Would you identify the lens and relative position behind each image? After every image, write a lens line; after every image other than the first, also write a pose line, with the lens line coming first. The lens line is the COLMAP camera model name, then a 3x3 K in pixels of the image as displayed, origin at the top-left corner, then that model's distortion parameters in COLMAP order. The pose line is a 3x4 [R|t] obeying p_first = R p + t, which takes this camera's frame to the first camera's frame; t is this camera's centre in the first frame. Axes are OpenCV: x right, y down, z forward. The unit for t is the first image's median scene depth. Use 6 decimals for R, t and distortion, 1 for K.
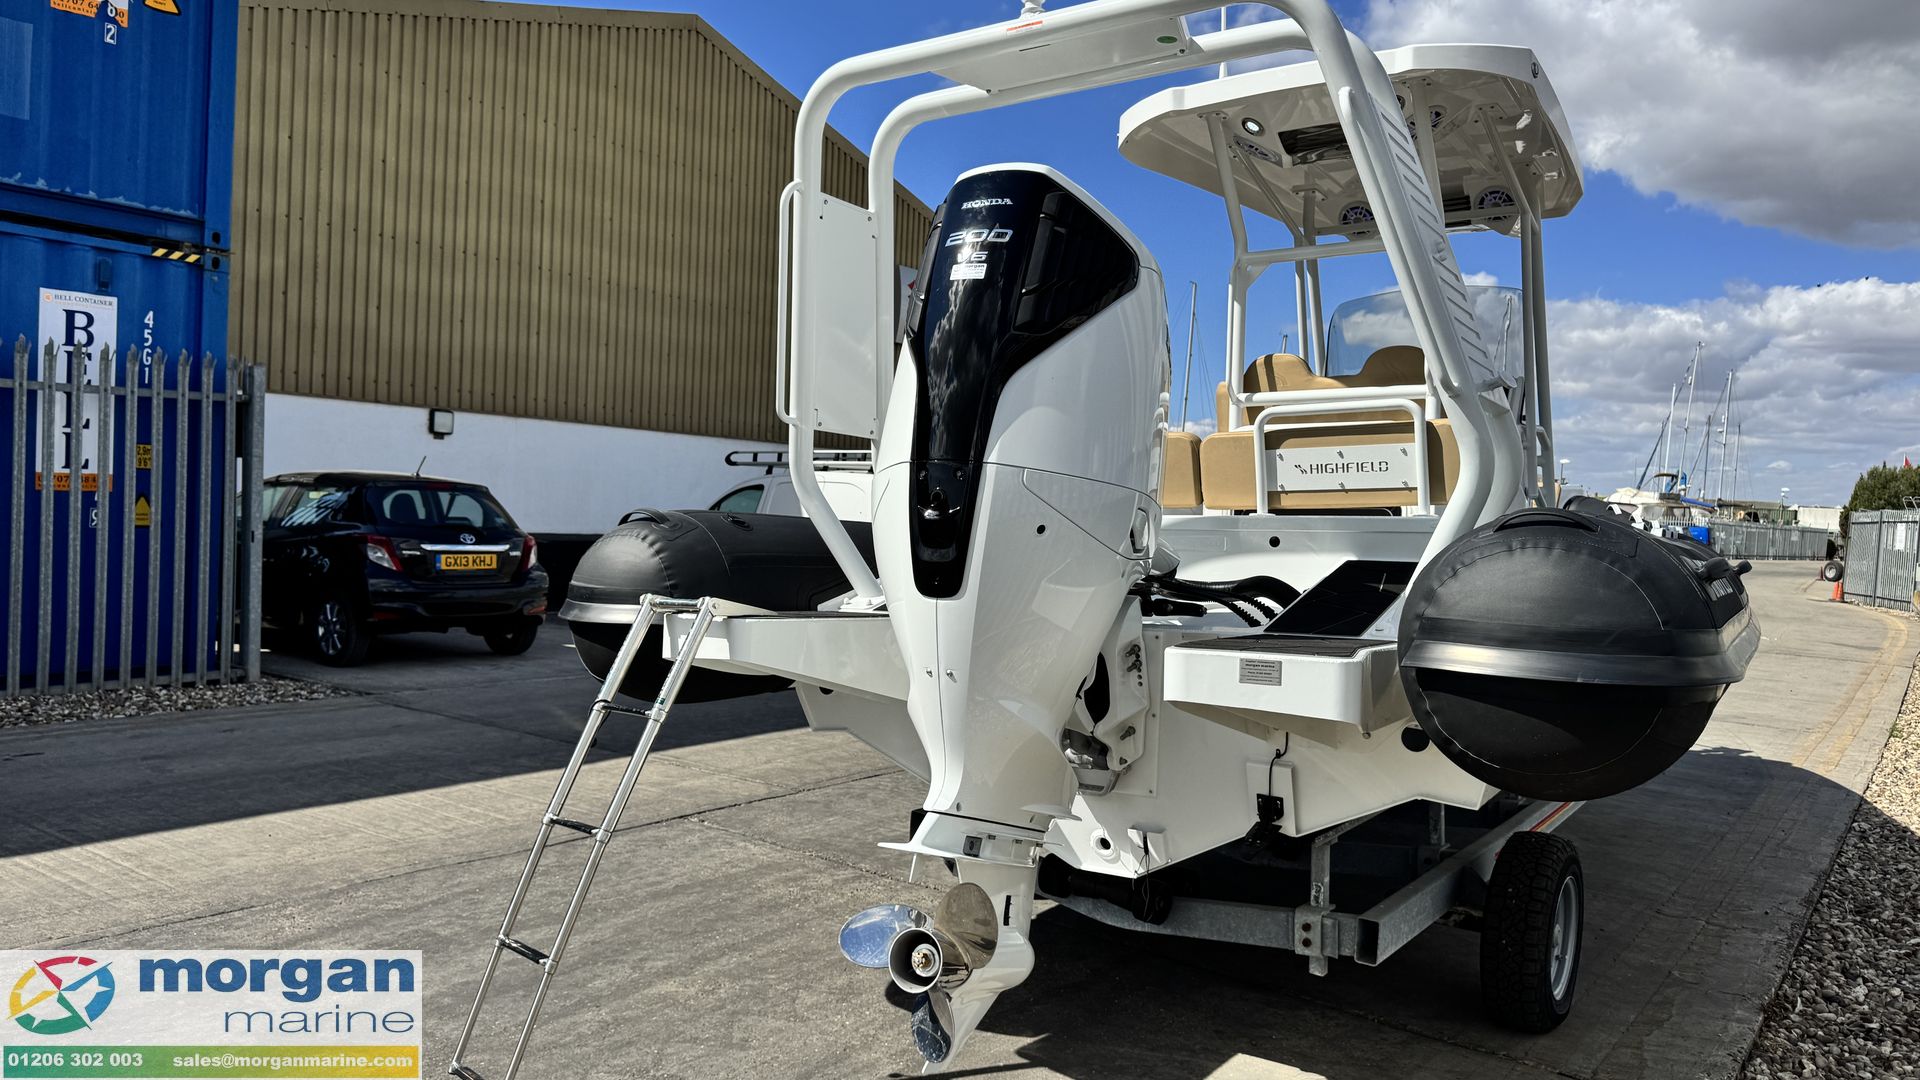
lens RADIAL K [[1364.6, 0, 935.8], [0, 1364.6, 561.0], [0, 0, 1]] dist [0.051478, -0.068198]
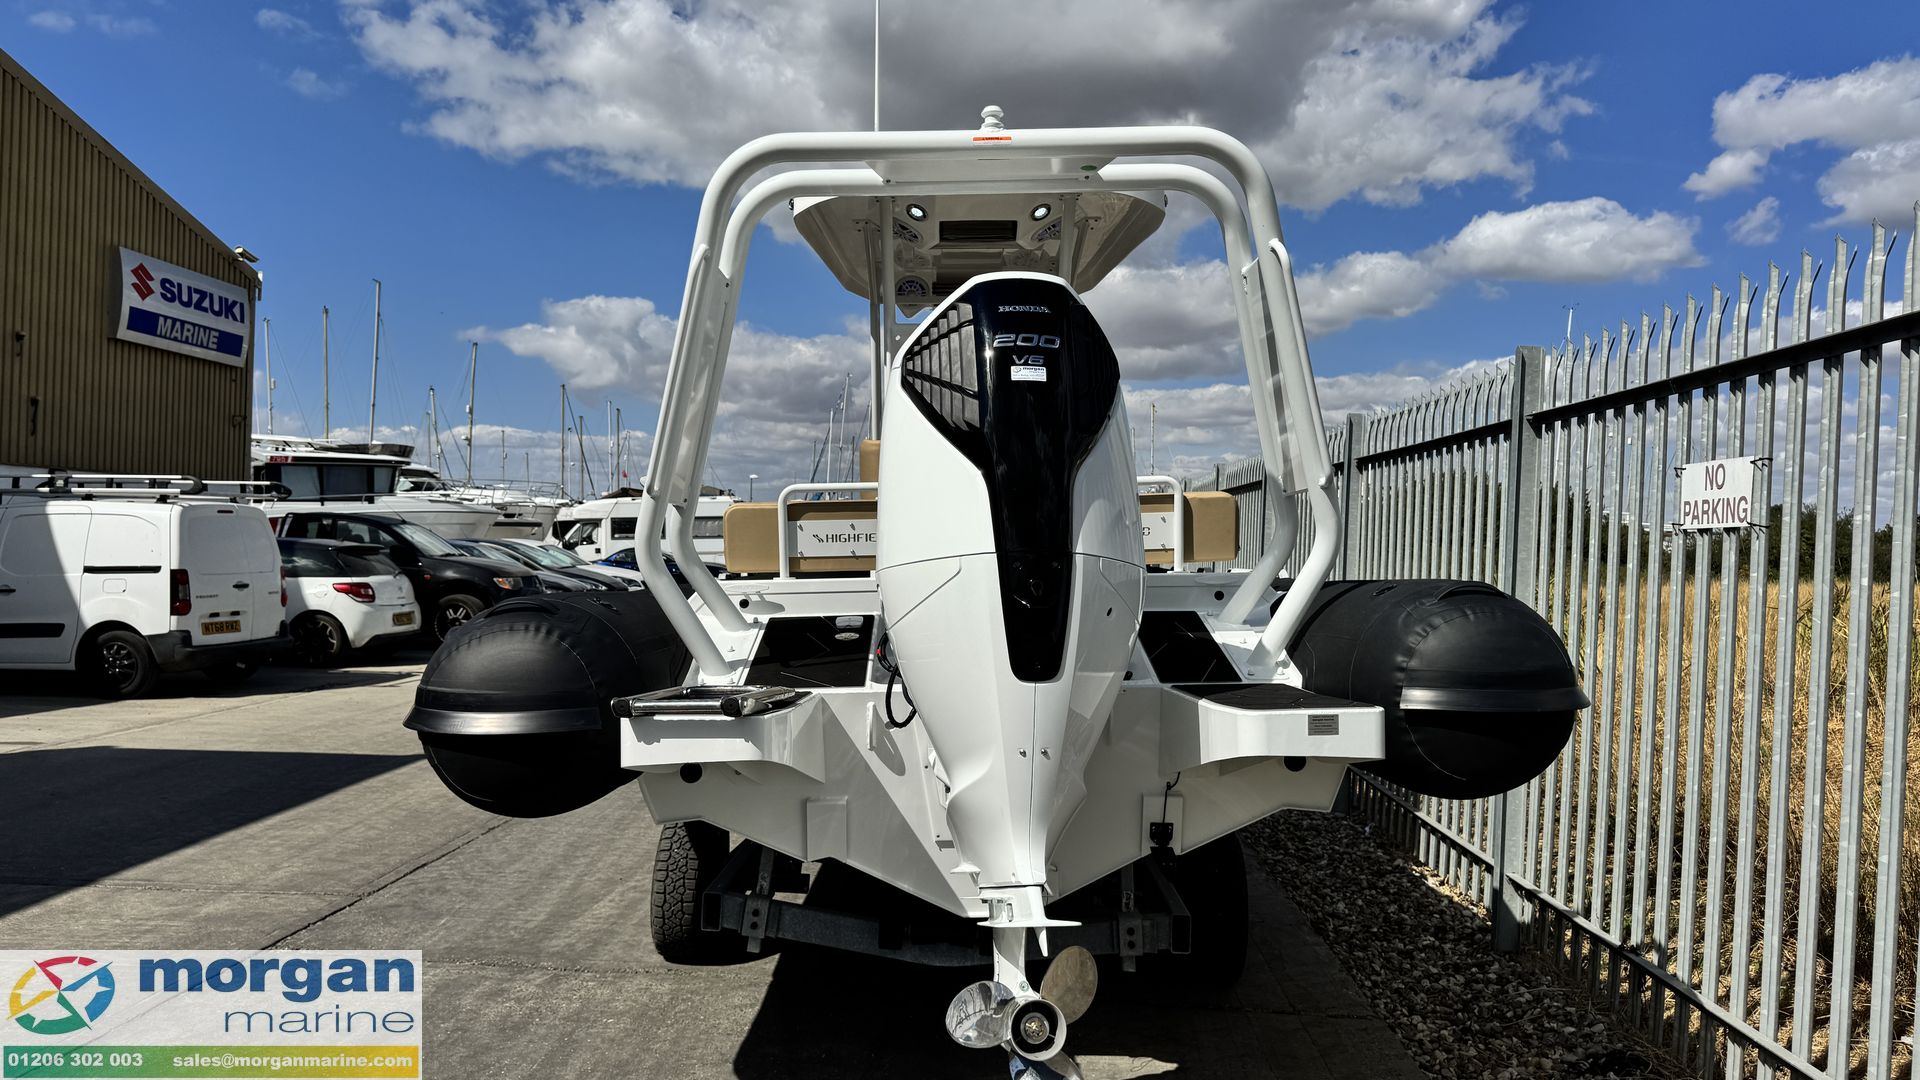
lens RADIAL K [[1364.6, 0, 954.2], [0, 1364.6, 545.5], [0, 0, 1]] dist [0.051478, -0.068198]
pose [[0.821182, -0.025774, 0.570084, -0.452978], [0.036562, 0.999303, -0.007487, -0.050618], [-0.569494, 0.026992, 0.821552, 0.113264]]
